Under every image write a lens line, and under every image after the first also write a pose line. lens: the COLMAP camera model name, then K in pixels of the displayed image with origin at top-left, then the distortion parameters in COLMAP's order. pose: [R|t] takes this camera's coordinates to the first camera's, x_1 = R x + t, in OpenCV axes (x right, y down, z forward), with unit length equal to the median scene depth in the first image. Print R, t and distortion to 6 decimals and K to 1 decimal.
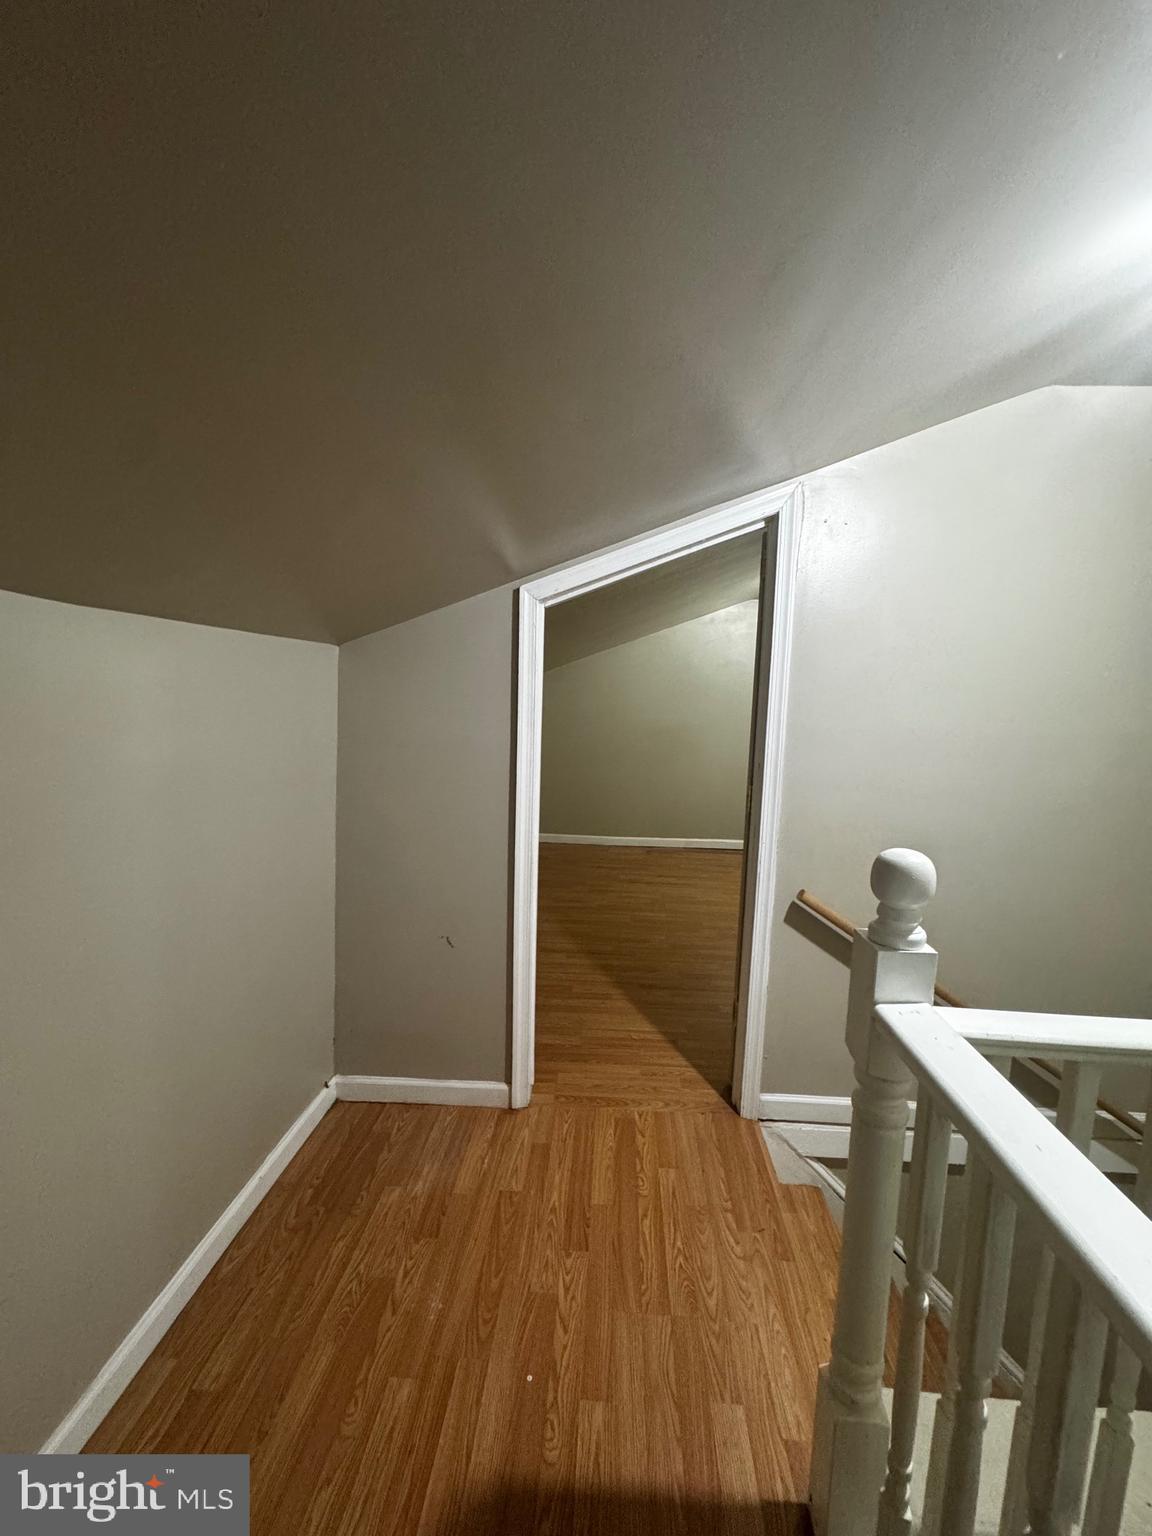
lens RADIAL K [[618.1, 0, 579.8], [0, 618.1, 773.9], [0, 0, 1]] dist [0.000371, 0.000996]
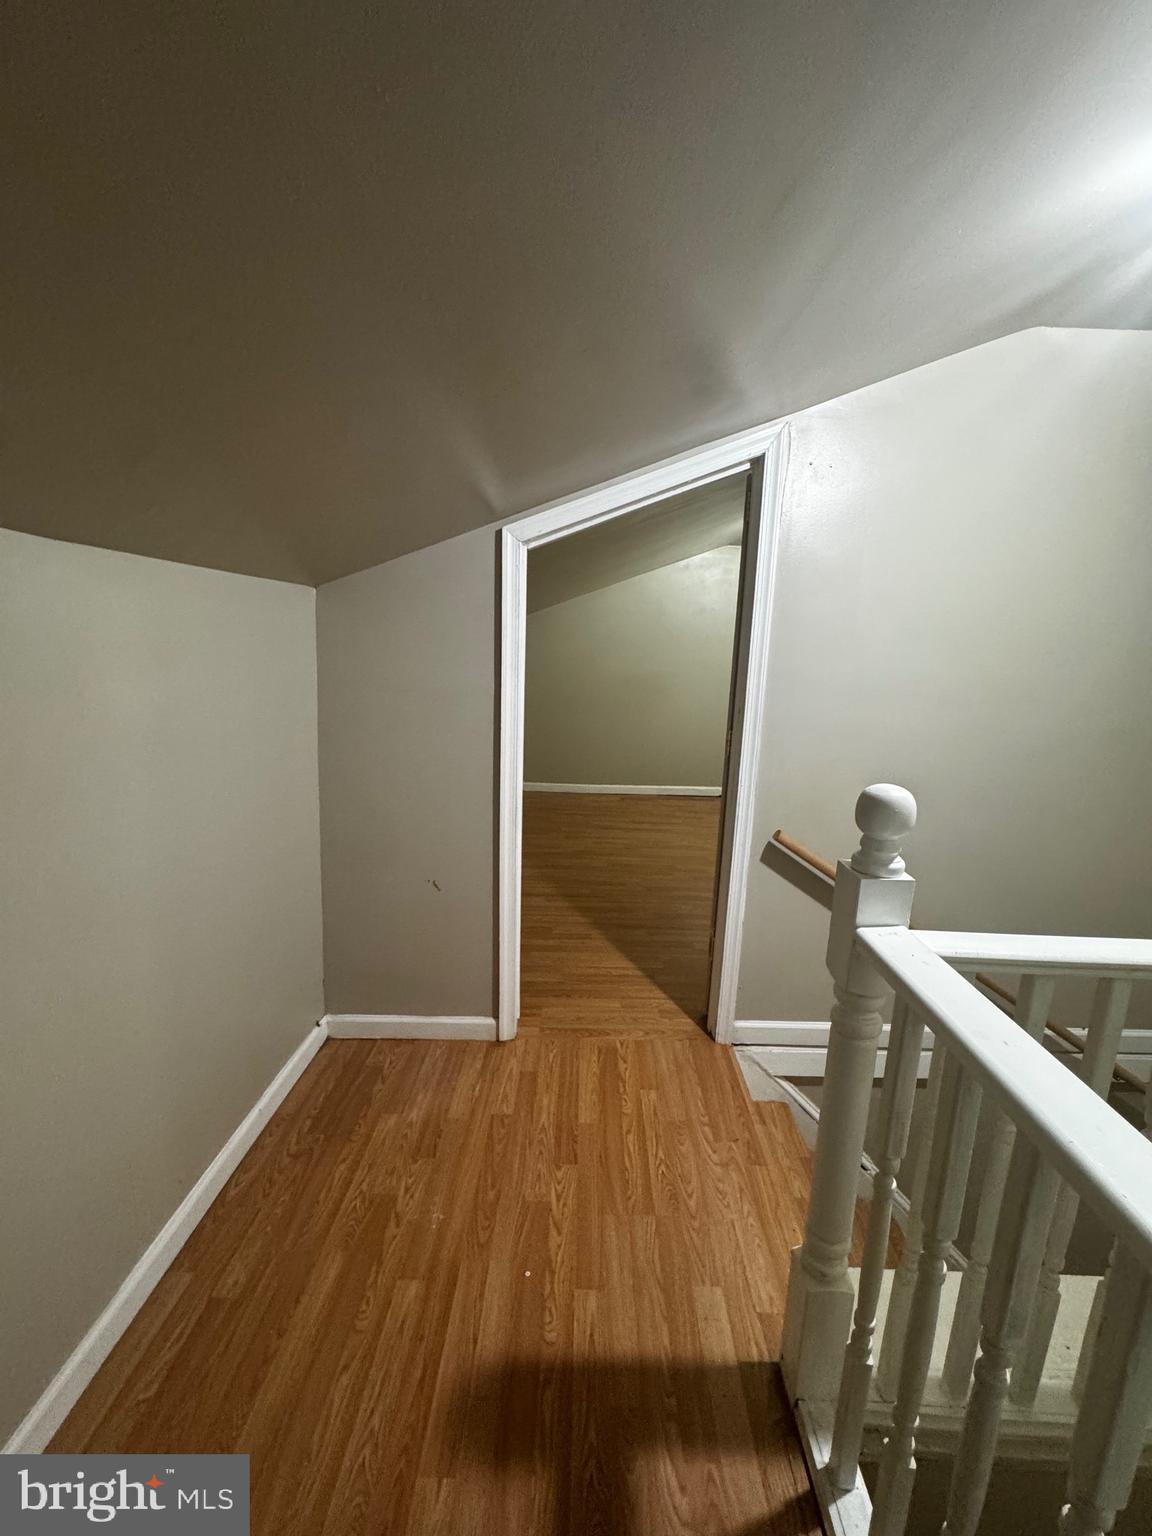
lens RADIAL K [[618.1, 0, 579.6], [0, 618.1, 772.7], [0, 0, 1]] dist [0.000371, 0.000996]
pose [[0.998773, -0.006214, 0.049122, -0.030058], [0.002311, 0.996862, 0.079131, 0.009076], [-0.049459, -0.078921, 0.995653, -0.014839]]
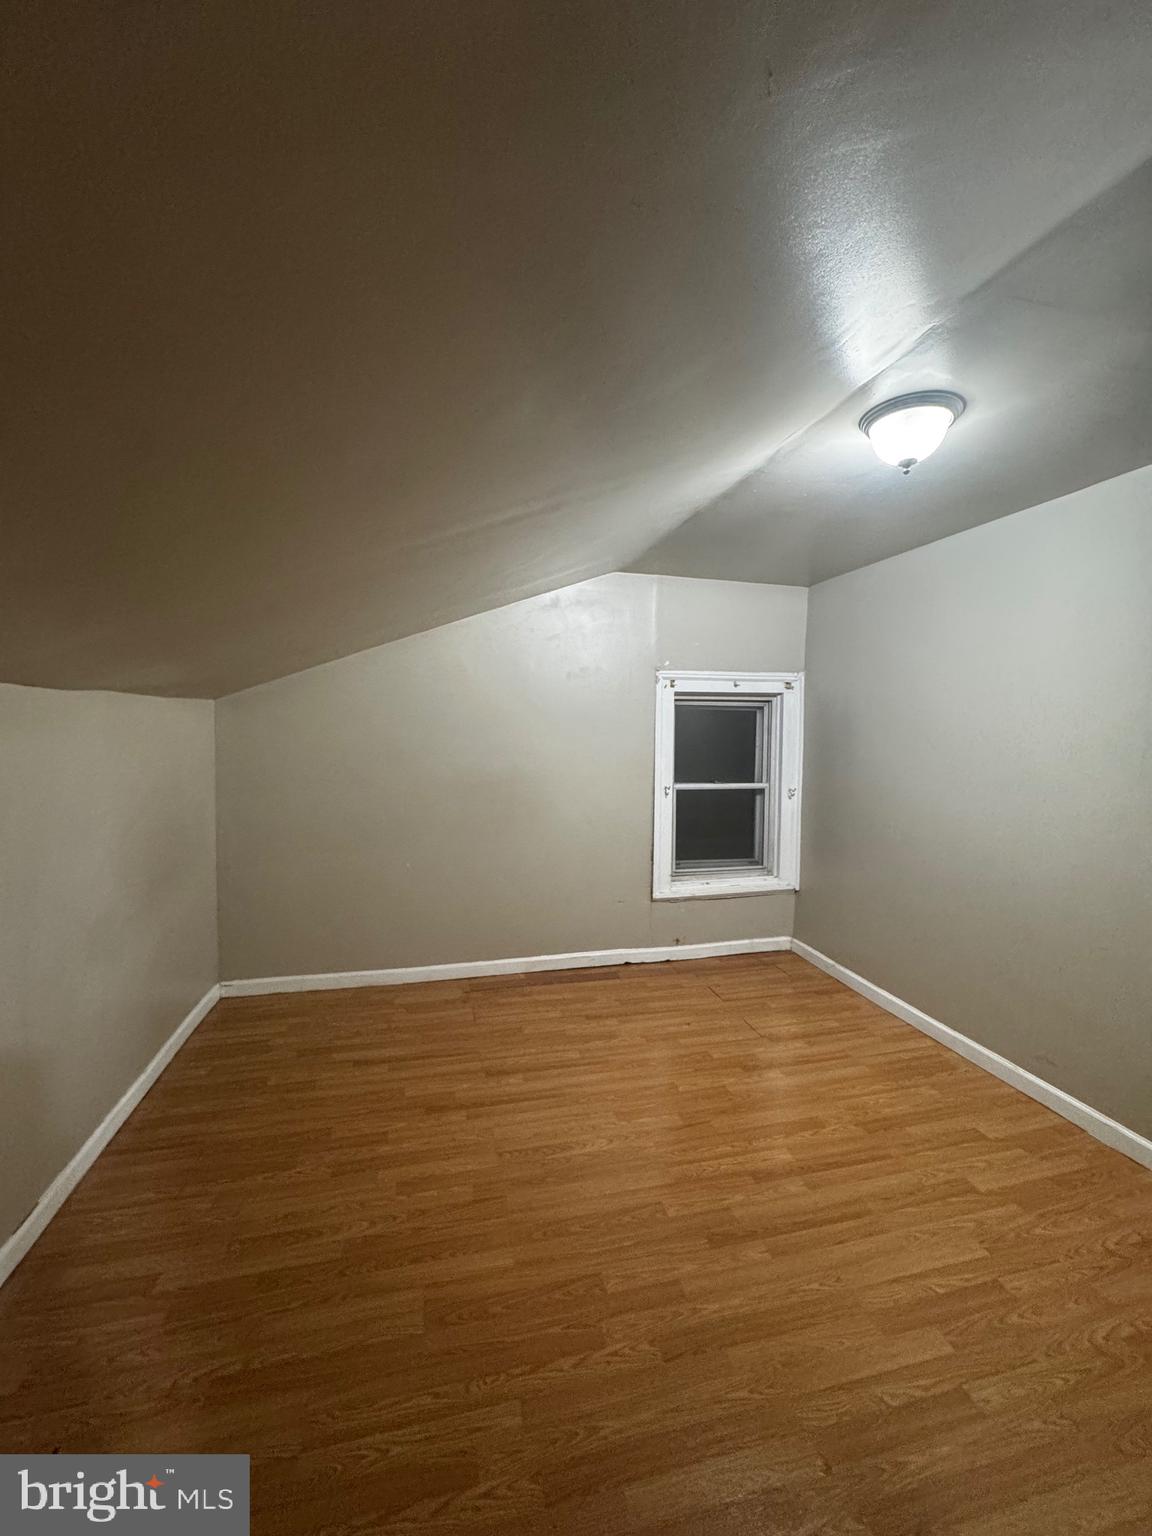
lens RADIAL K [[618.1, 0, 580.7], [0, 618.1, 764.5], [0, 0, 1]] dist [0.000371, 0.000996]
pose [[0.955029, -0.031342, 0.294851, 0.181485], [0.047356, 0.997756, -0.047331, -0.201029], [-0.292706, 0.059165, 0.954370, 1.462170]]
